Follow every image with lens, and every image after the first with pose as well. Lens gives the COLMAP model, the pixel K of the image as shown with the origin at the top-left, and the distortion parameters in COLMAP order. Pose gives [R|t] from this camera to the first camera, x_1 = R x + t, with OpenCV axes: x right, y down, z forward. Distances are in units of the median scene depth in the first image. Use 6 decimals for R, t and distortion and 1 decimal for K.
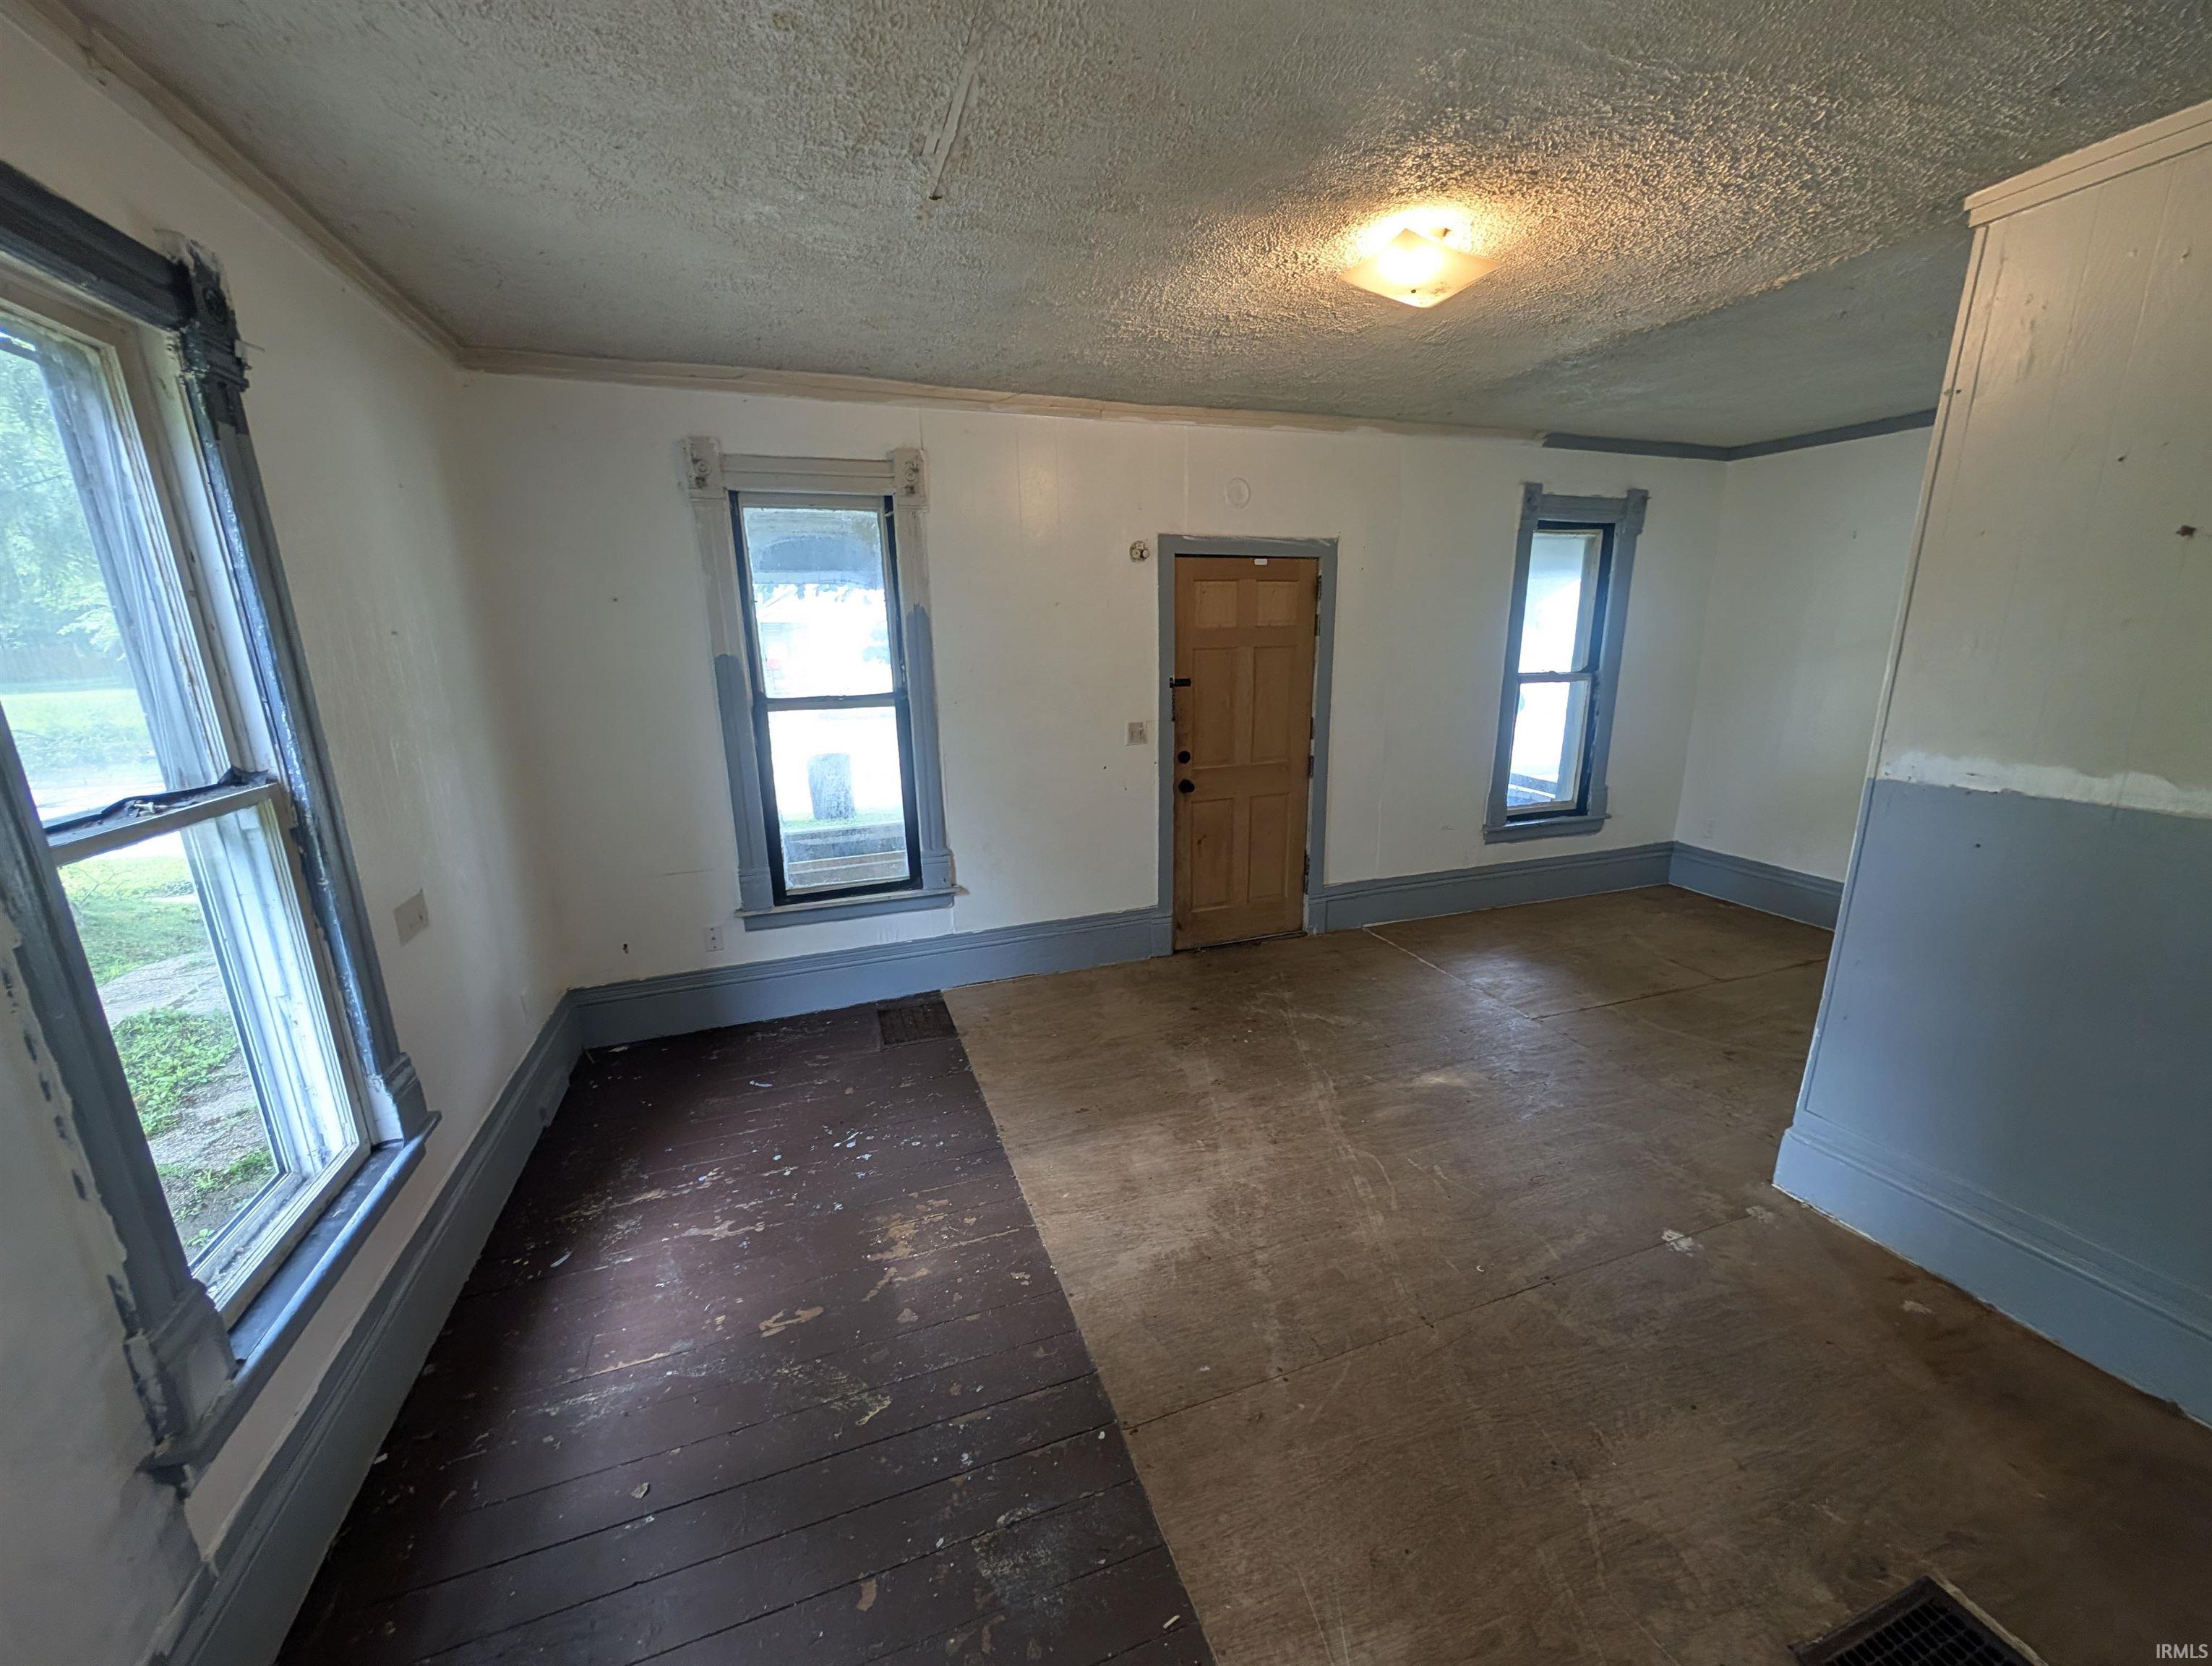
lens RADIAL K [[834.6, 0, 1096.0], [0, 834.6, 835.0], [0, 0, 1]] dist [0.000174, -0.000424]
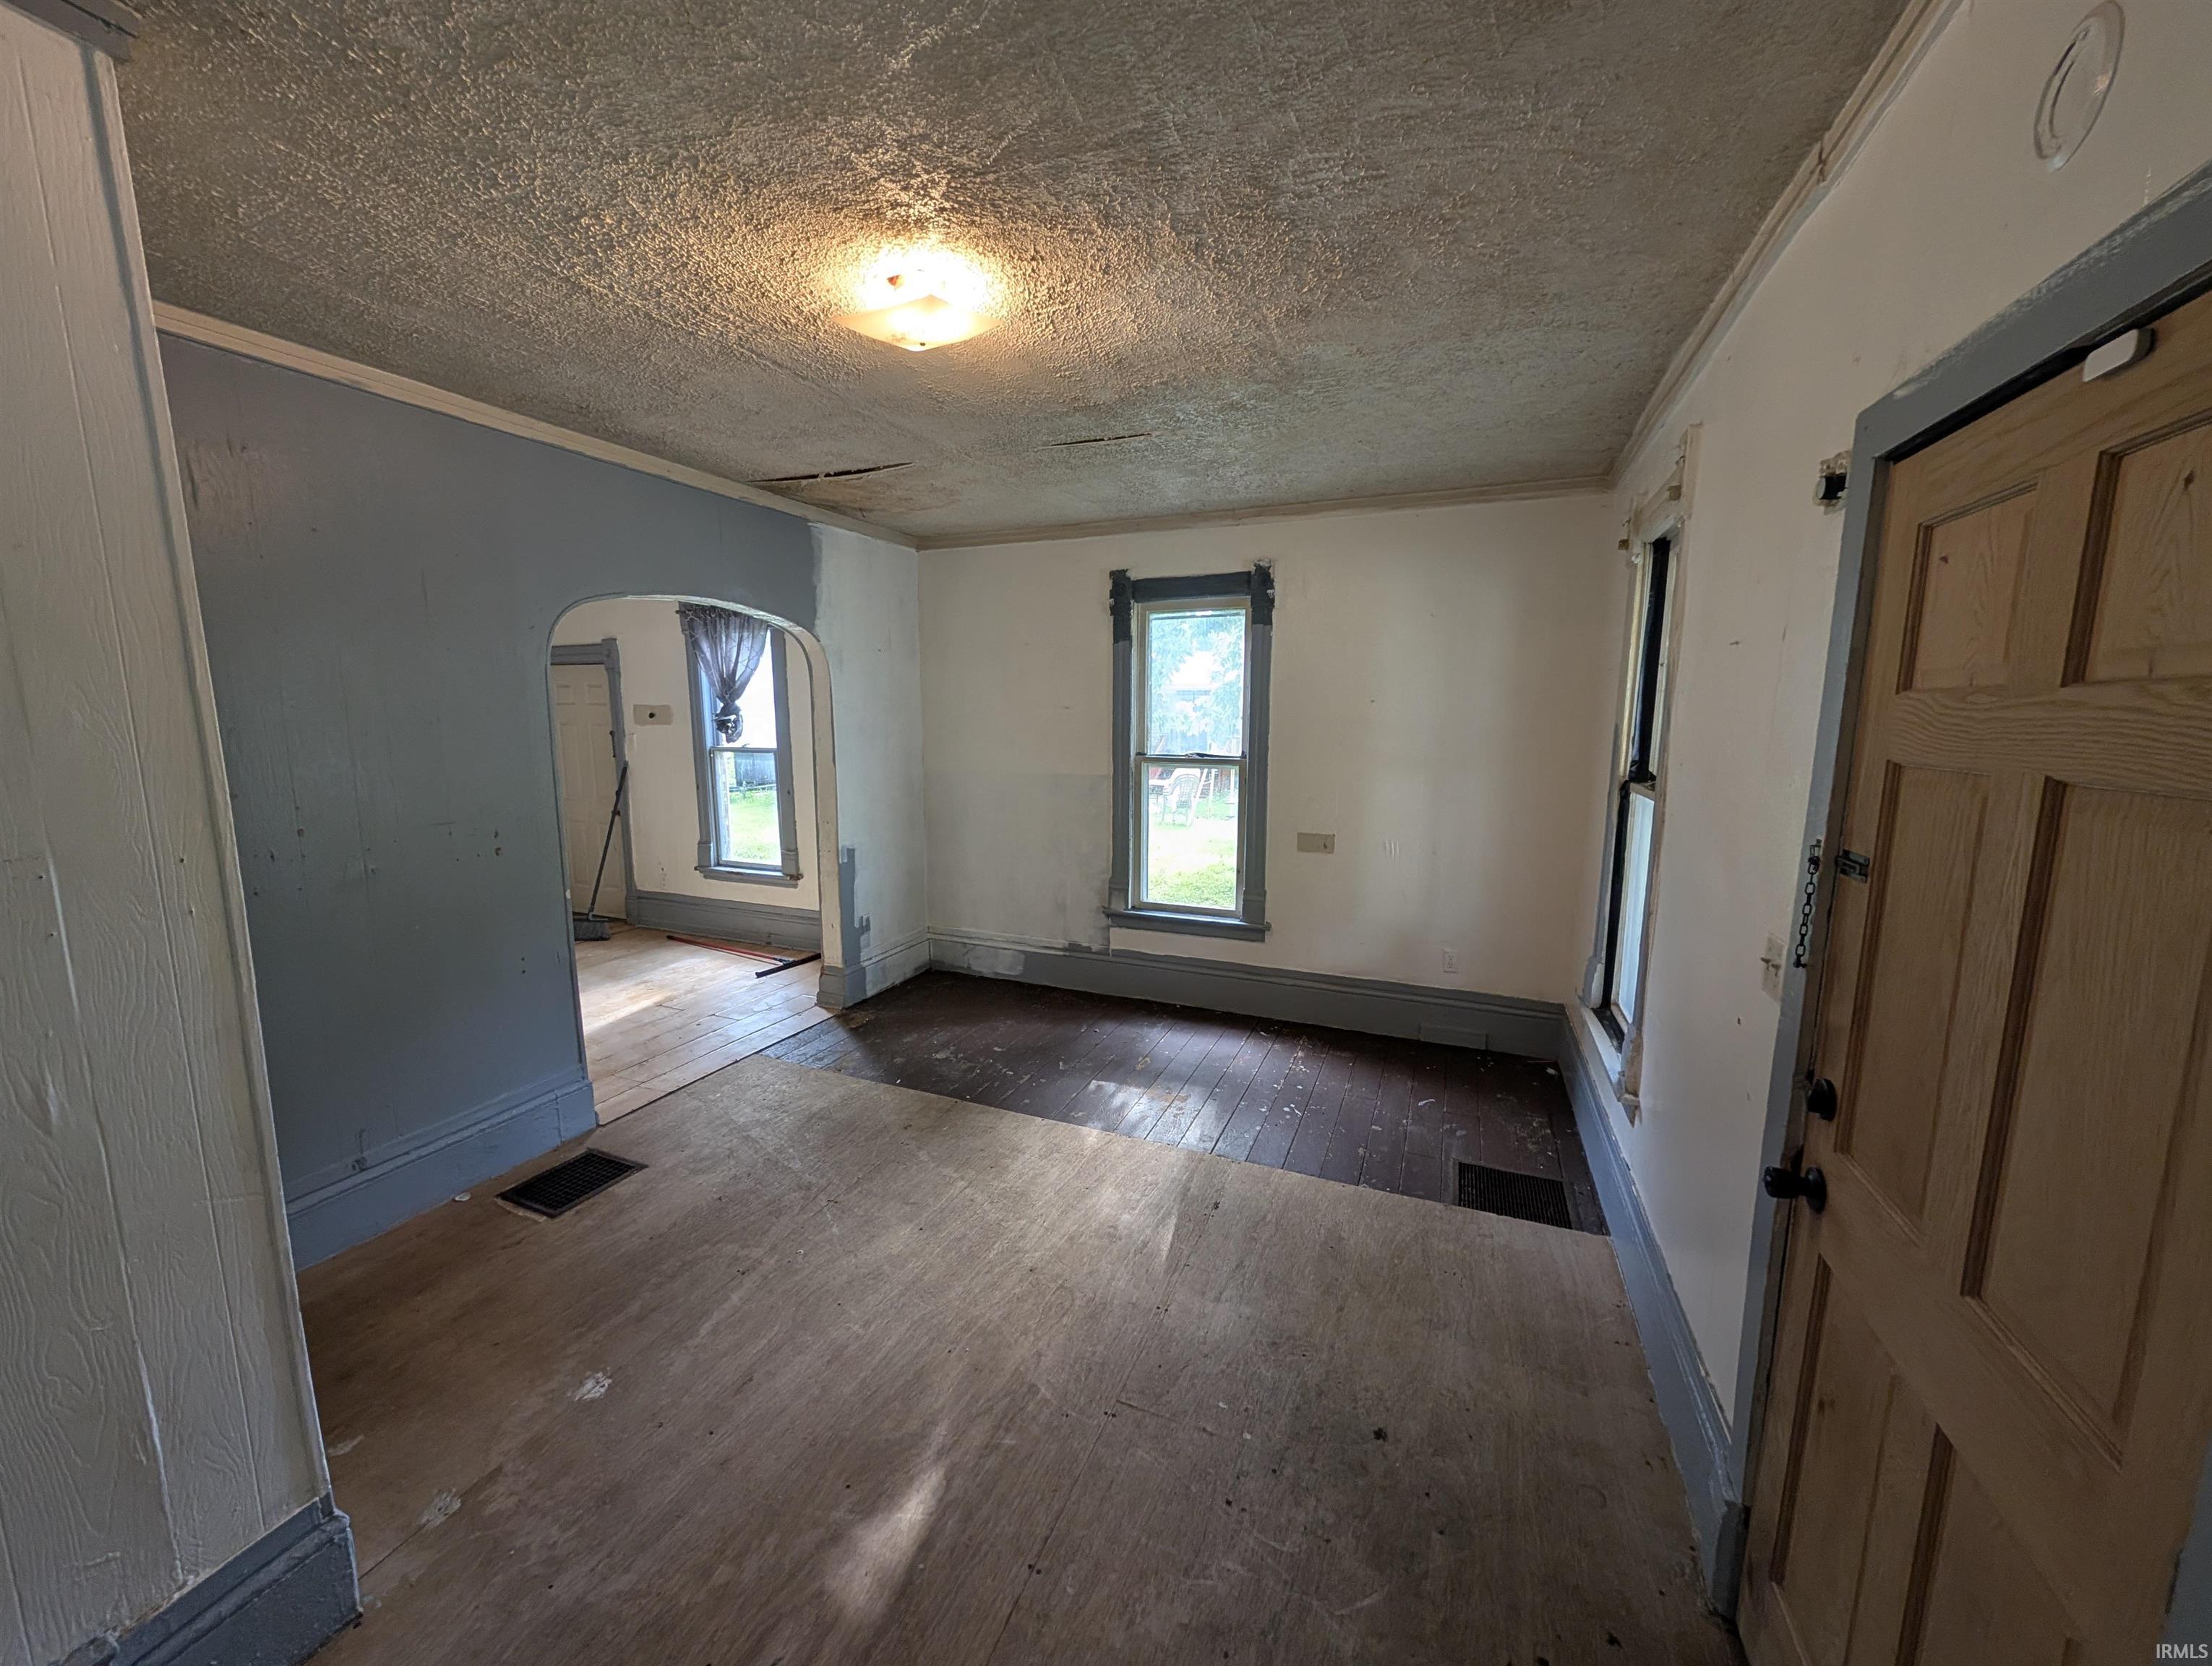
lens RADIAL K [[834.6, 0, 1102.7], [0, 834.6, 838.9], [0, 0, 1]] dist [0.000174, -0.000424]
pose [[-0.674634, 0.125491, -0.727407, 0.557742], [-0.167788, 0.933576, 0.316674, -0.263386], [0.718829, 0.335689, -0.608767, 1.068329]]
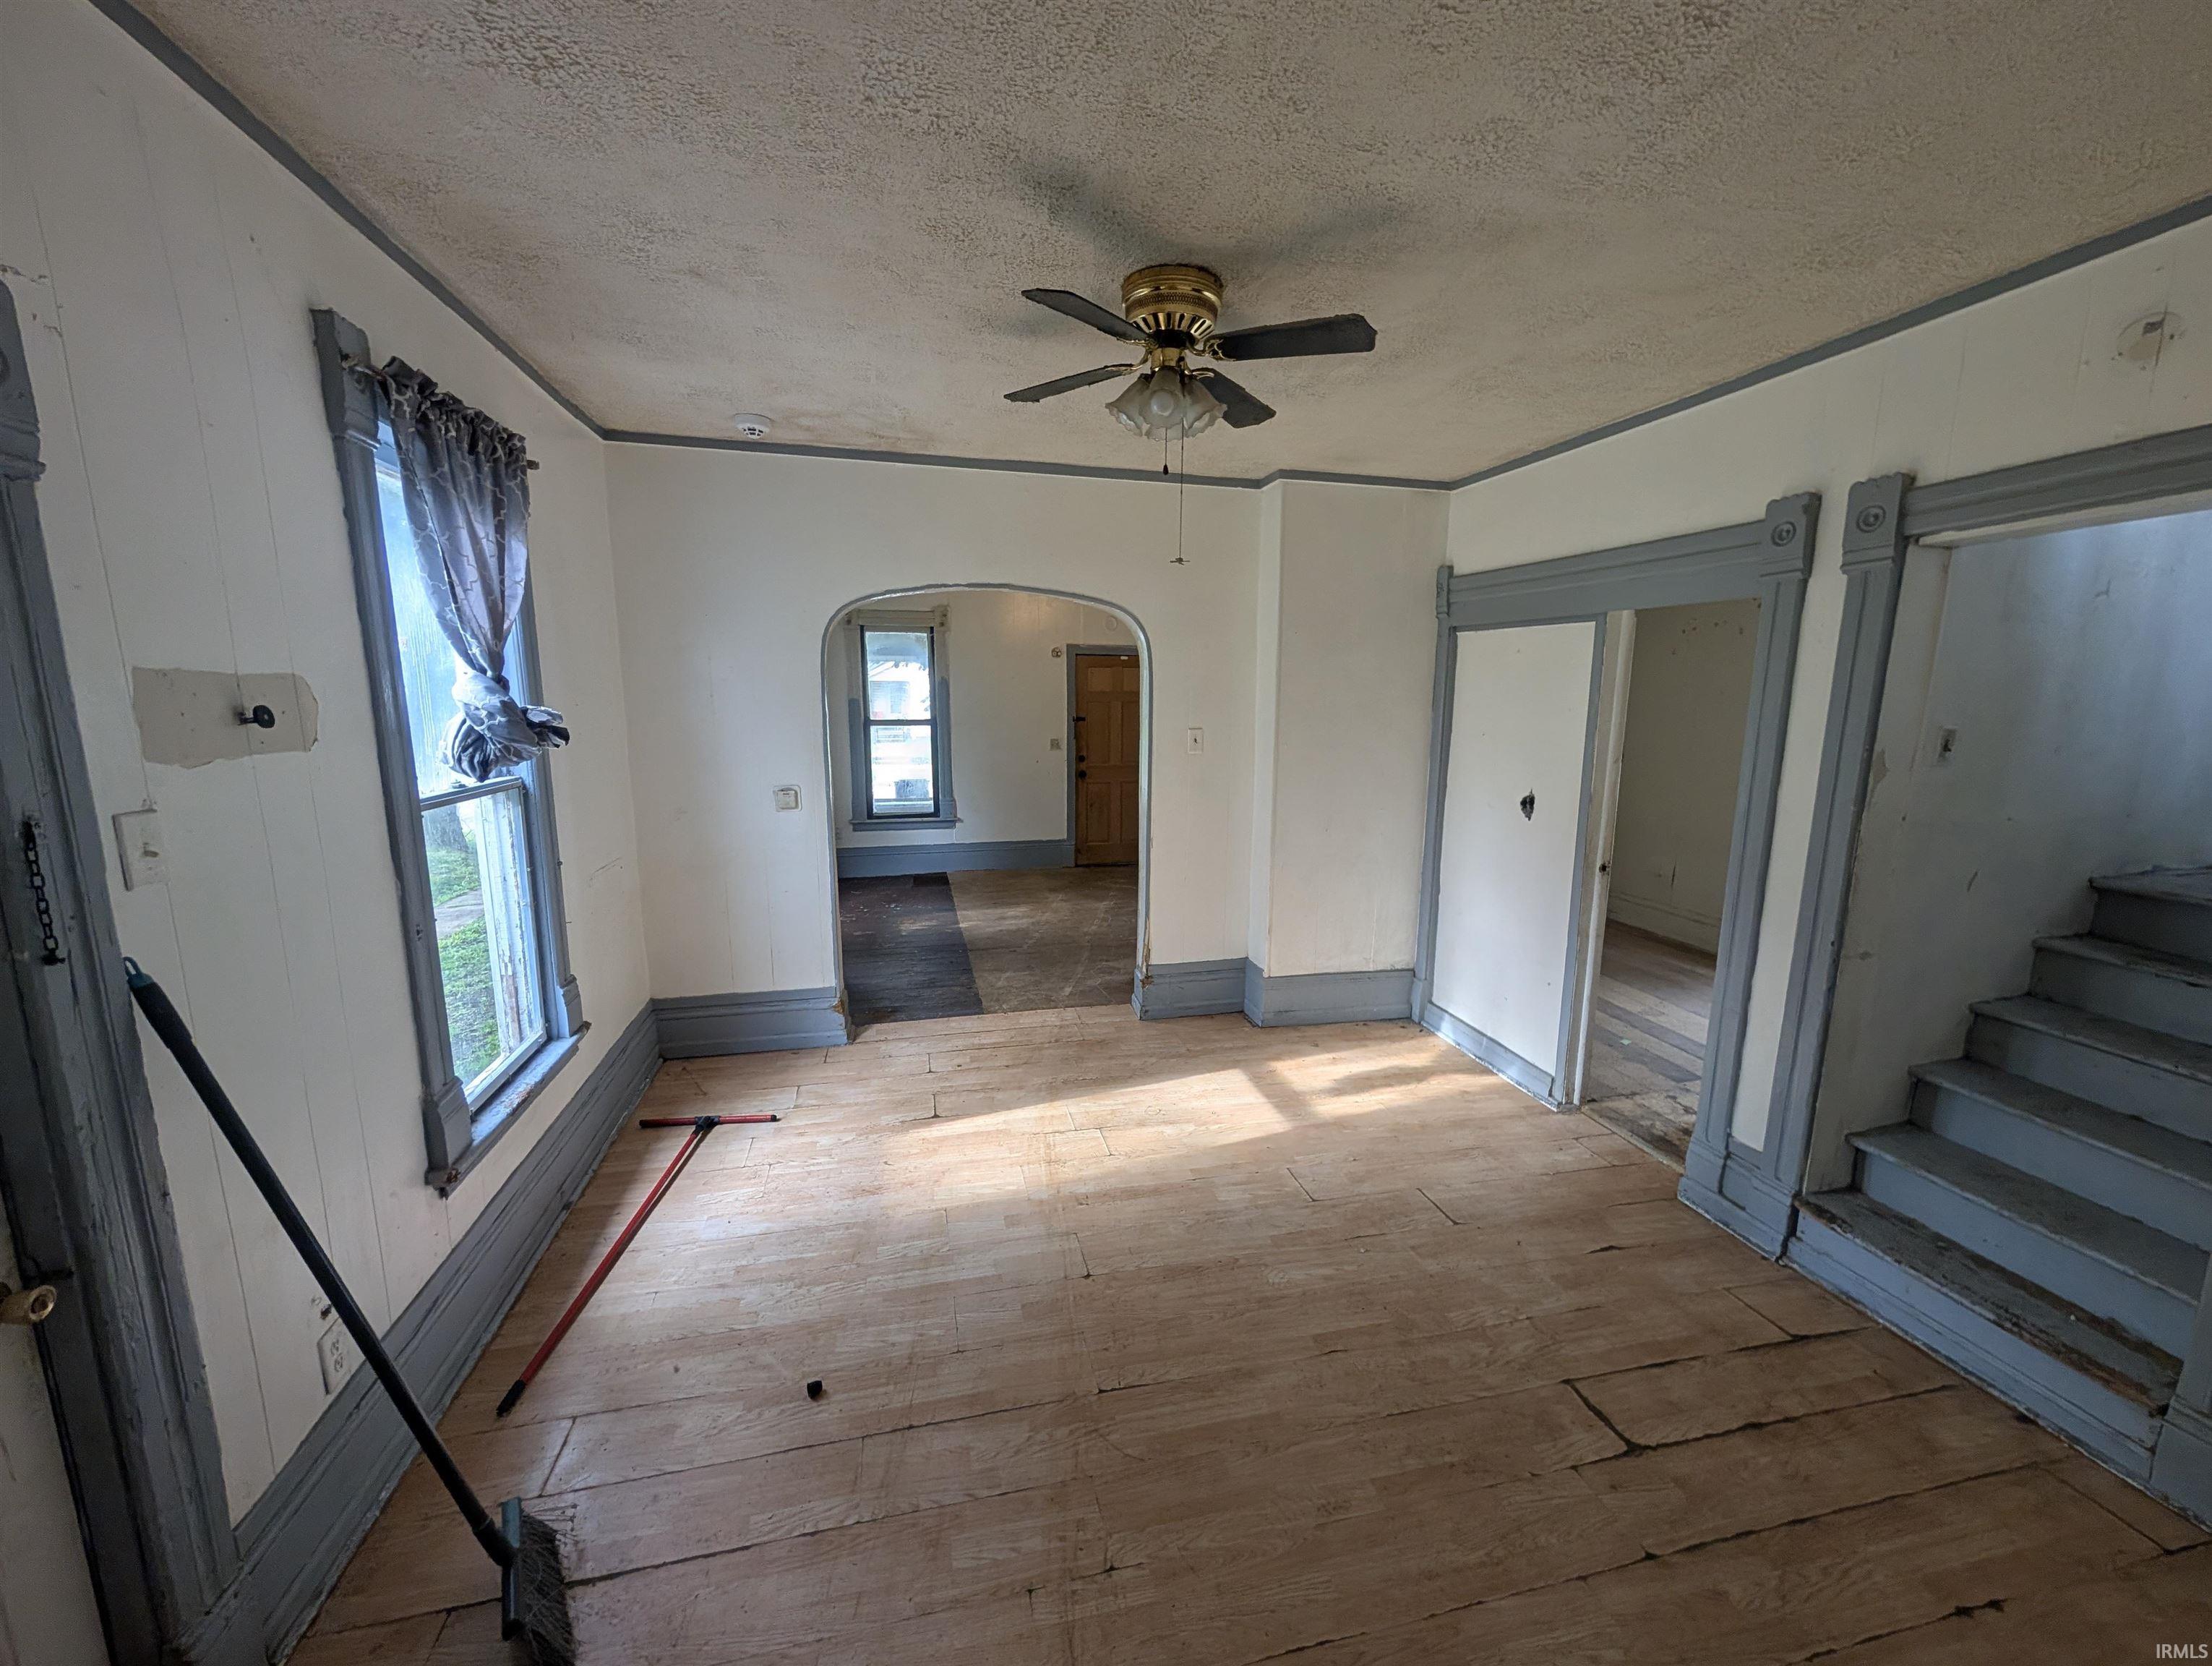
lens RADIAL K [[834.6, 0, 1091.8], [0, 834.6, 838.6], [0, 0, 1]] dist [0.000174, -0.000424]
pose [[0.993479, 0.040121, -0.106723, 0.374339], [-0.047279, 0.996737, -0.065415, 0.232426], [0.103750, 0.070035, 0.992135, -0.951078]]
